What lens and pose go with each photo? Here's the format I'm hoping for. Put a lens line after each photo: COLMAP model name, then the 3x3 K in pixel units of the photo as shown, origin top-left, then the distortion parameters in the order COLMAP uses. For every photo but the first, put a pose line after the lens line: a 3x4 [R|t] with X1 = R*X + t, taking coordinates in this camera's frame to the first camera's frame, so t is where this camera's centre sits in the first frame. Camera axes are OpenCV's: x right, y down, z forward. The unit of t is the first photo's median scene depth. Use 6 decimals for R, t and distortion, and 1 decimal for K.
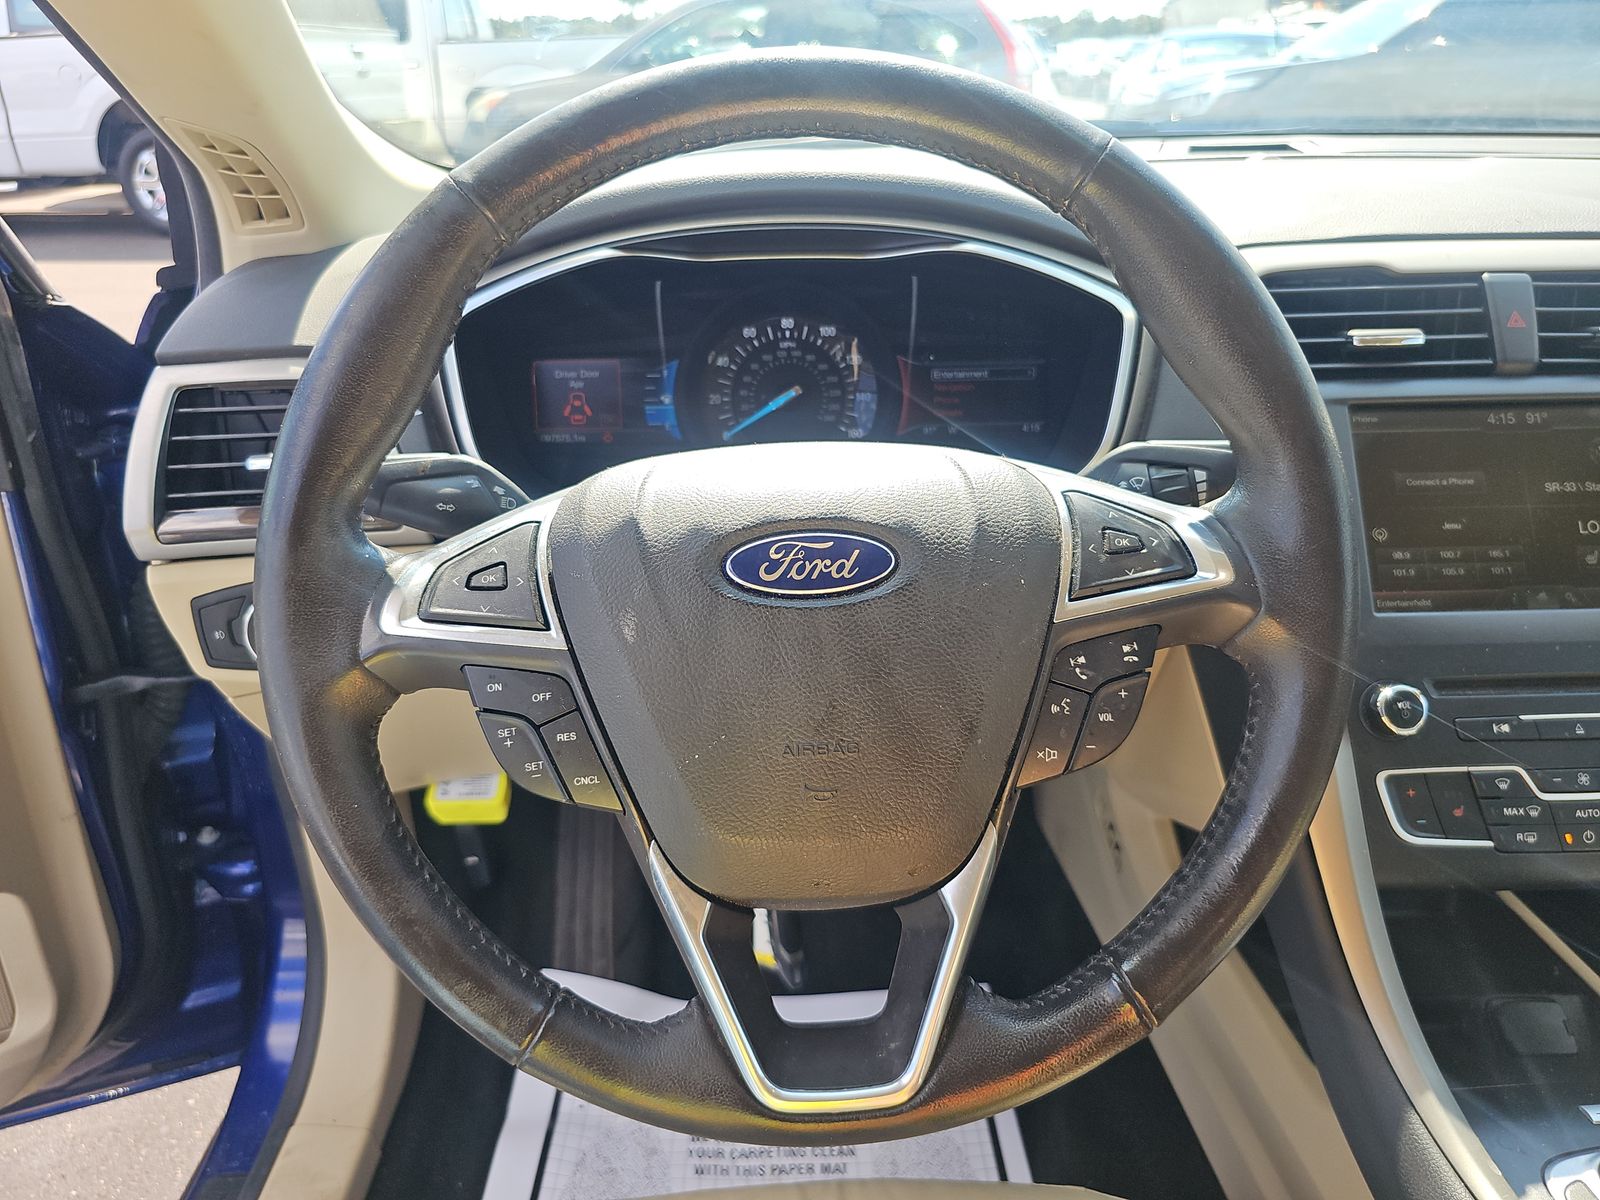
lens RADIAL K [[1052.9, 0, 772.0], [0, 1052.9, 586.0], [0, 0, 1]] dist [0.030062, -0.030390]
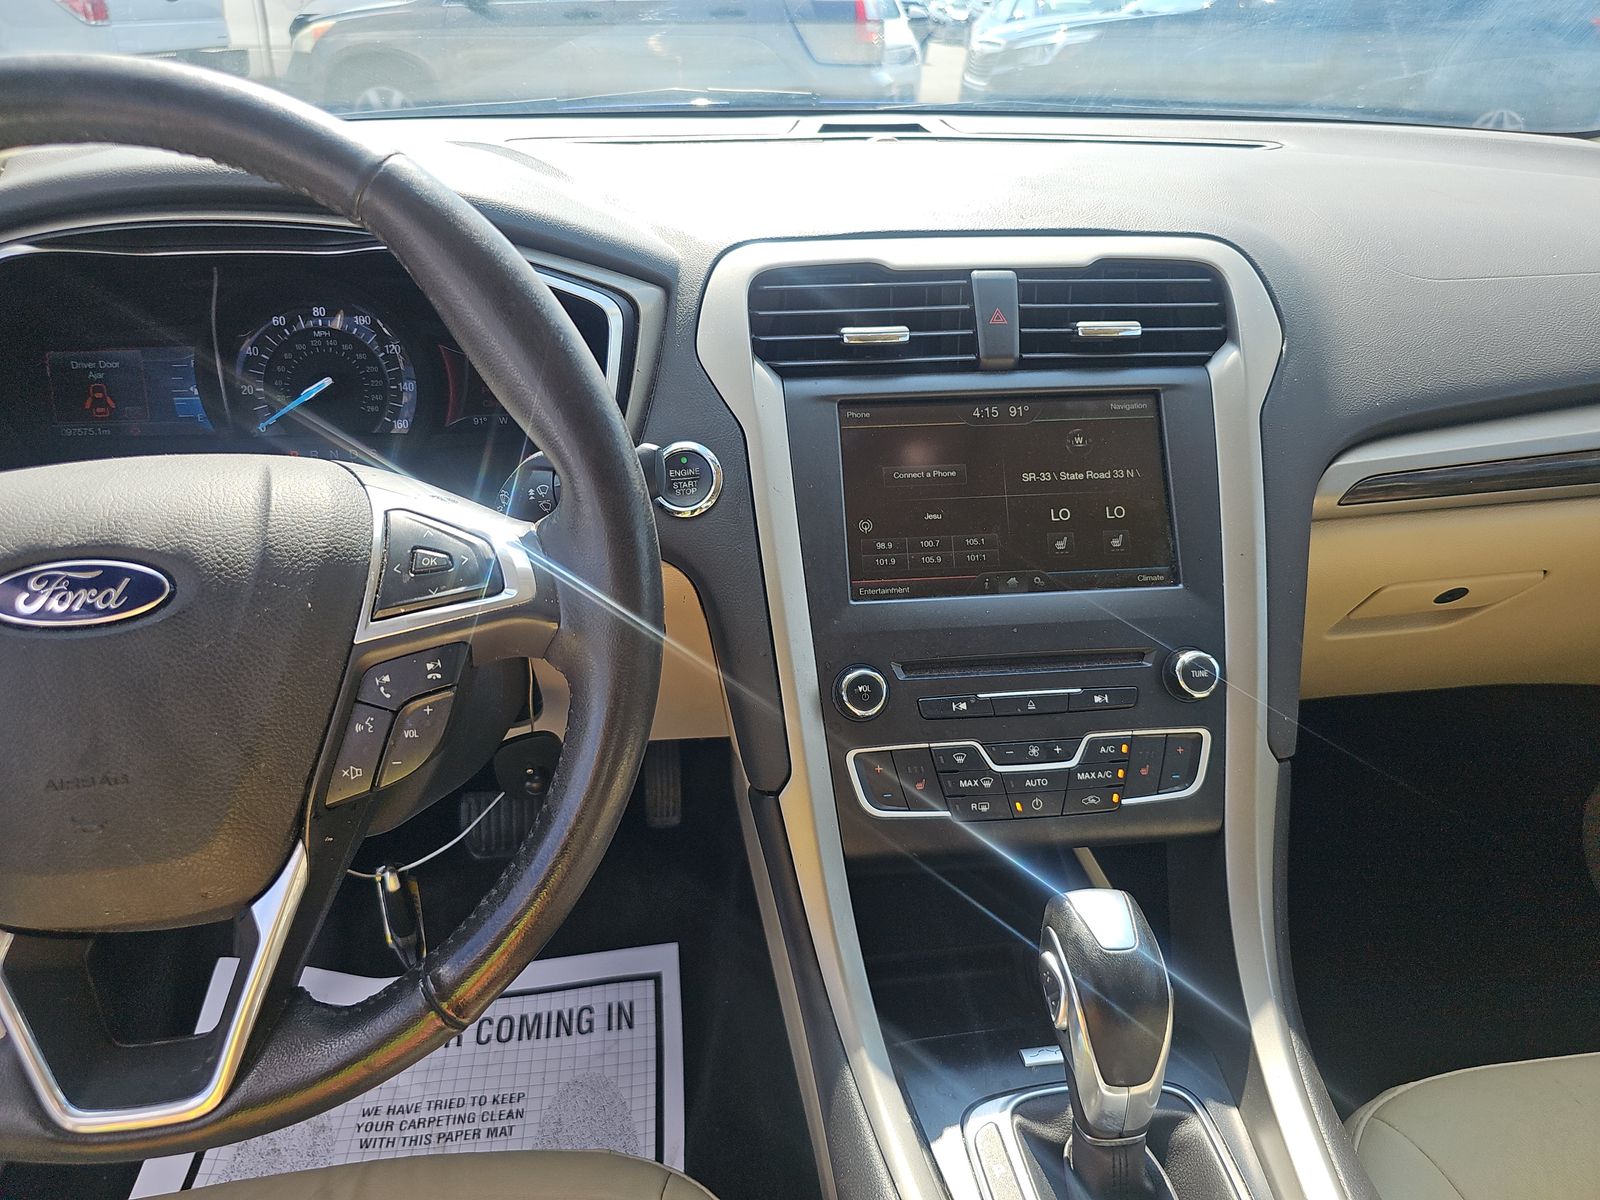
lens RADIAL K [[1052.9, 0, 794.7], [0, 1052.9, 597.7], [0, 0, 1]] dist [0.030062, -0.030390]
pose [[0.995250, -0.024013, 0.094340, 0.396194], [0.018356, 0.998007, 0.060382, -0.040429], [-0.095602, -0.058364, 0.993707, -0.034662]]
